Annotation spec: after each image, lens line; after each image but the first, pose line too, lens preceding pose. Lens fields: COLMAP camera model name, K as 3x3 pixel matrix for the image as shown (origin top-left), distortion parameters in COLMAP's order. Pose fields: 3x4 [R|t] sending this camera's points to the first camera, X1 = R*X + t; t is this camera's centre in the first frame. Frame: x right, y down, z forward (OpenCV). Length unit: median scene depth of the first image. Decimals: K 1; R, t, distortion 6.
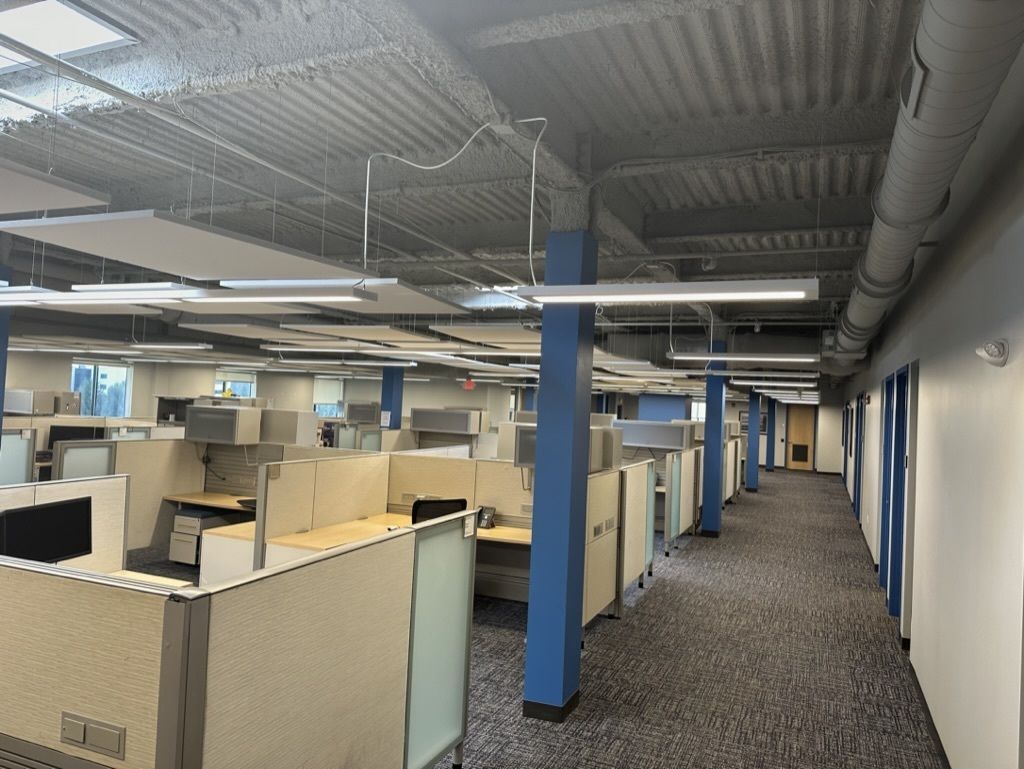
lens RADIAL K [[725.4, 0, 540.4], [0, 725.4, 385.5], [0, 0, 1]] dist [0.066476, -0.111148]
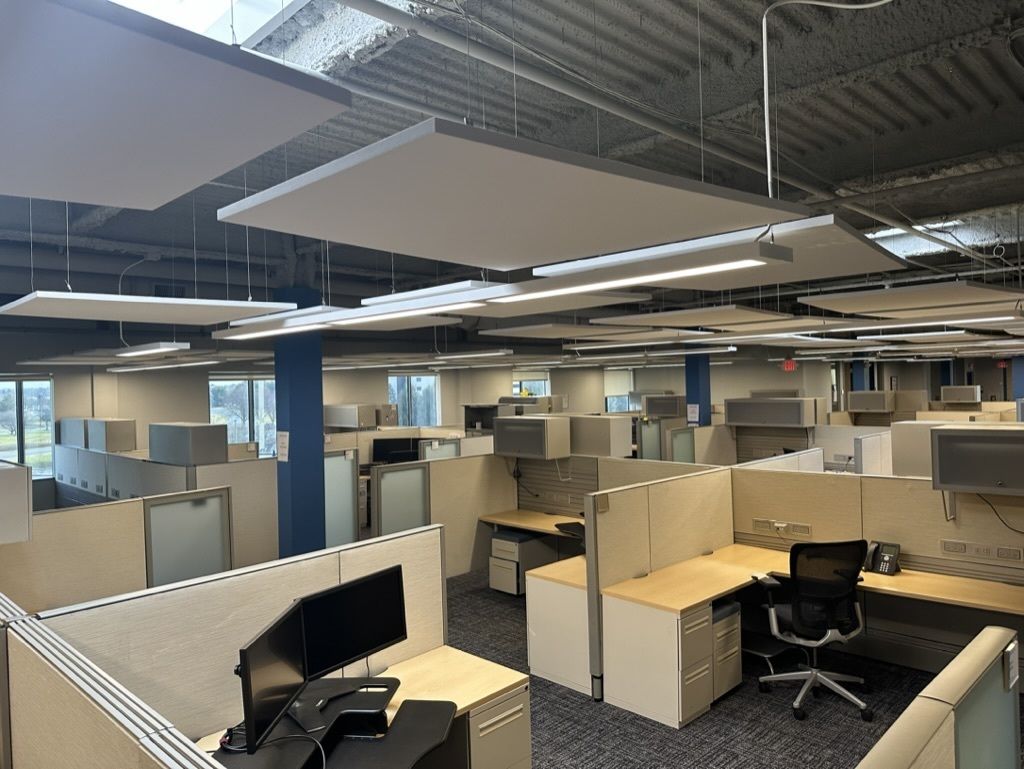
lens RADIAL K [[725.4, 0, 540.4], [0, 725.4, 385.5], [0, 0, 1]] dist [0.066476, -0.111148]
pose [[0.928345, -0.073848, -0.364310, -0.088028], [0.083681, 0.996429, 0.011256, -0.017878], [0.362178, -0.040935, 0.931210, 0.165044]]
